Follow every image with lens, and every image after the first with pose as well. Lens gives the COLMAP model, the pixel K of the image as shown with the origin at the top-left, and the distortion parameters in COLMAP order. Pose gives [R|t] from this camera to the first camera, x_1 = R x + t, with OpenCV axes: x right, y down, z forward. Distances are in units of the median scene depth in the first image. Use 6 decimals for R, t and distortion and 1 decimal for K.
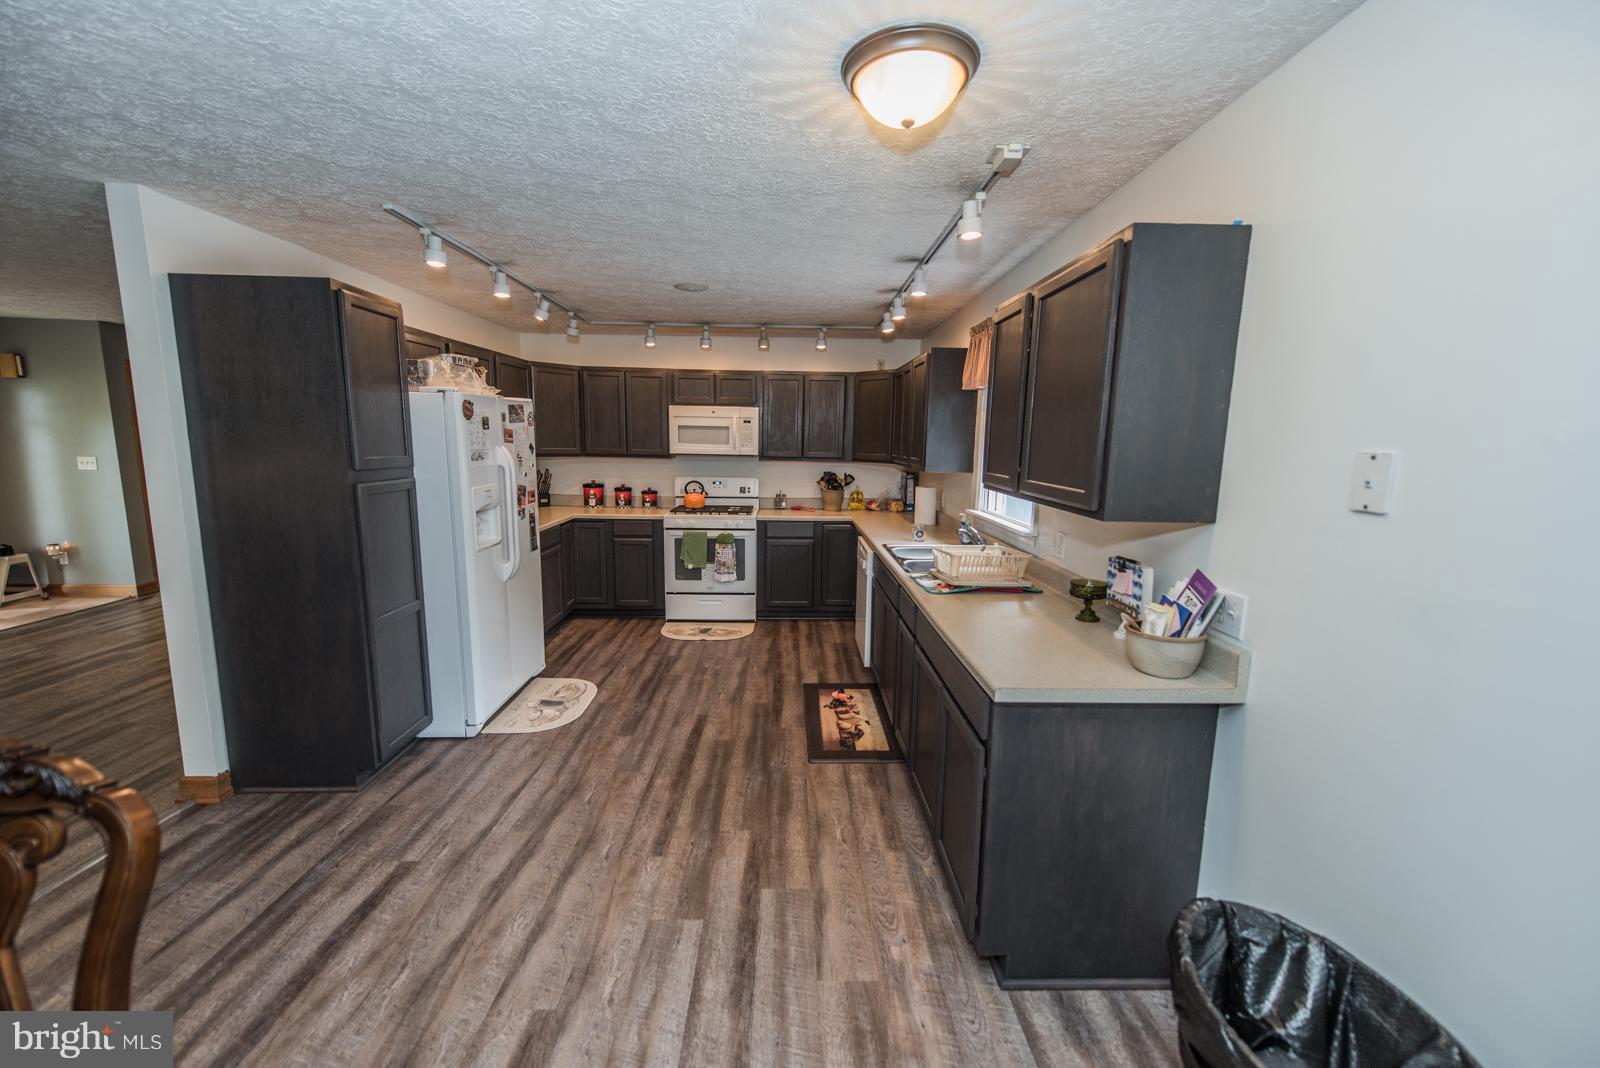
lens RADIAL K [[636.2, 0, 800.2], [0, 636.2, 533.0], [0, 0, 1]] dist [-0.017569, -0.000293]
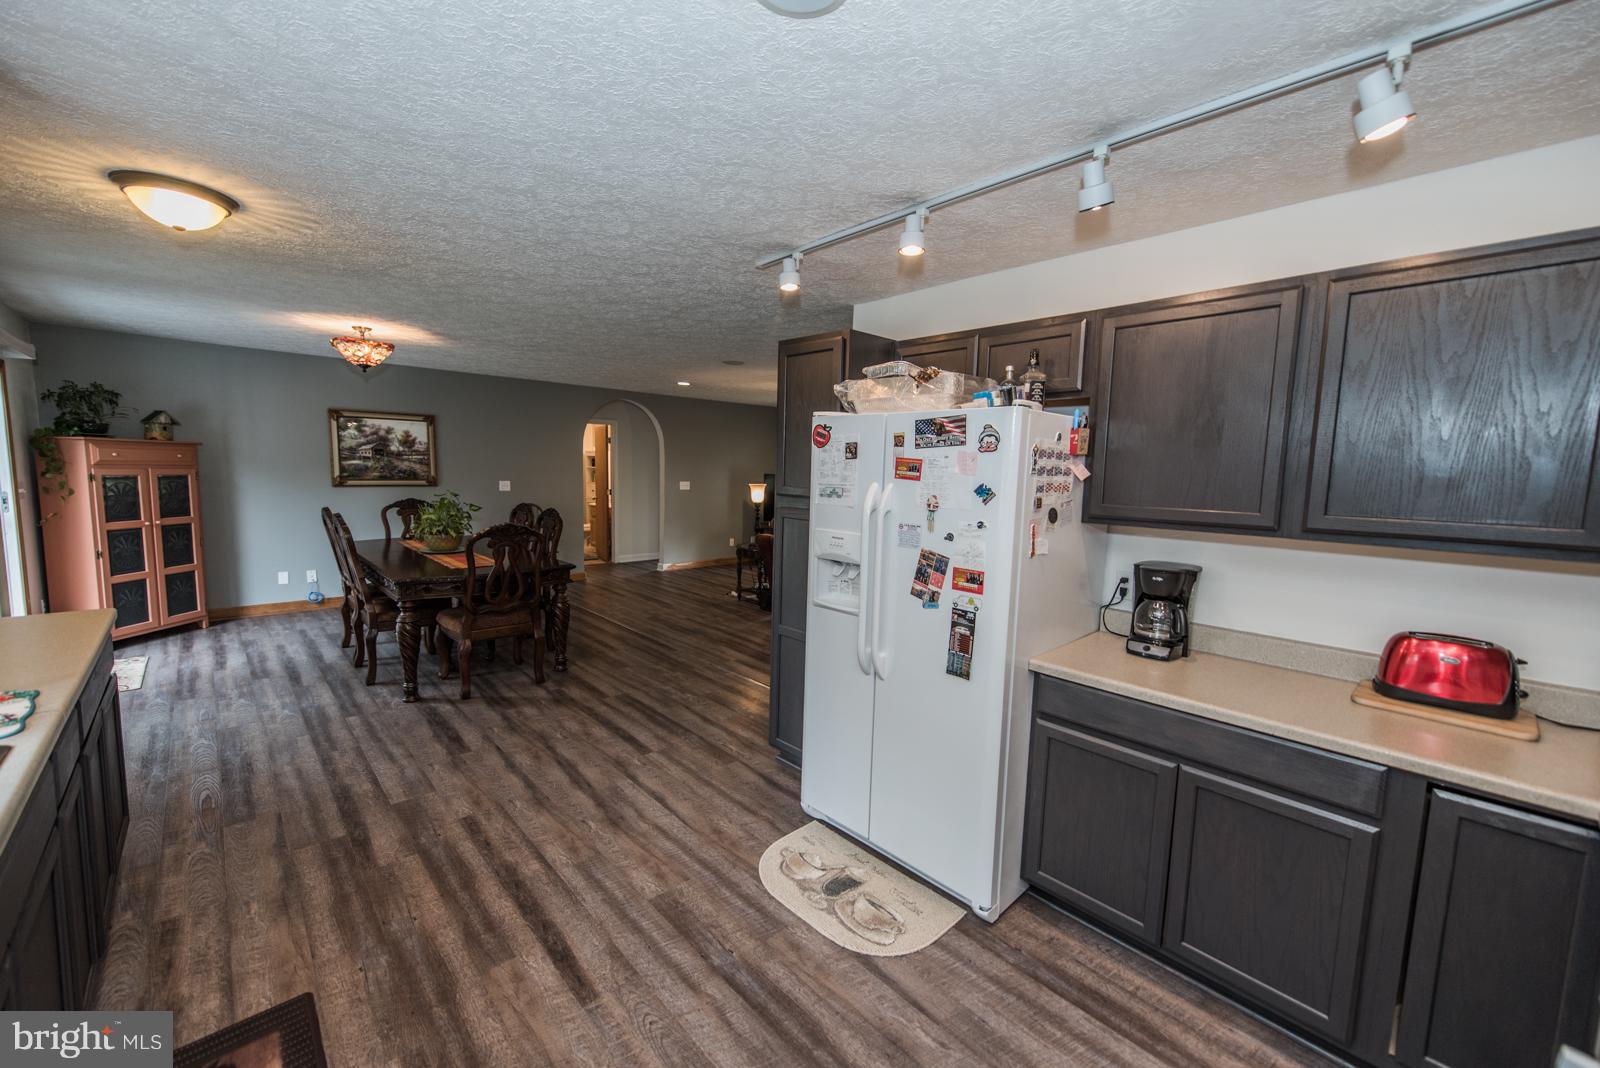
lens RADIAL K [[636.2, 0, 825.6], [0, 636.2, 540.4], [0, 0, 1]] dist [-0.017569, -0.000293]
pose [[-0.727760, 0.028359, -0.685245, 0.059673], [-0.153529, 0.967052, 0.203076, -0.273624], [0.668426, 0.252995, -0.699428, 1.920853]]
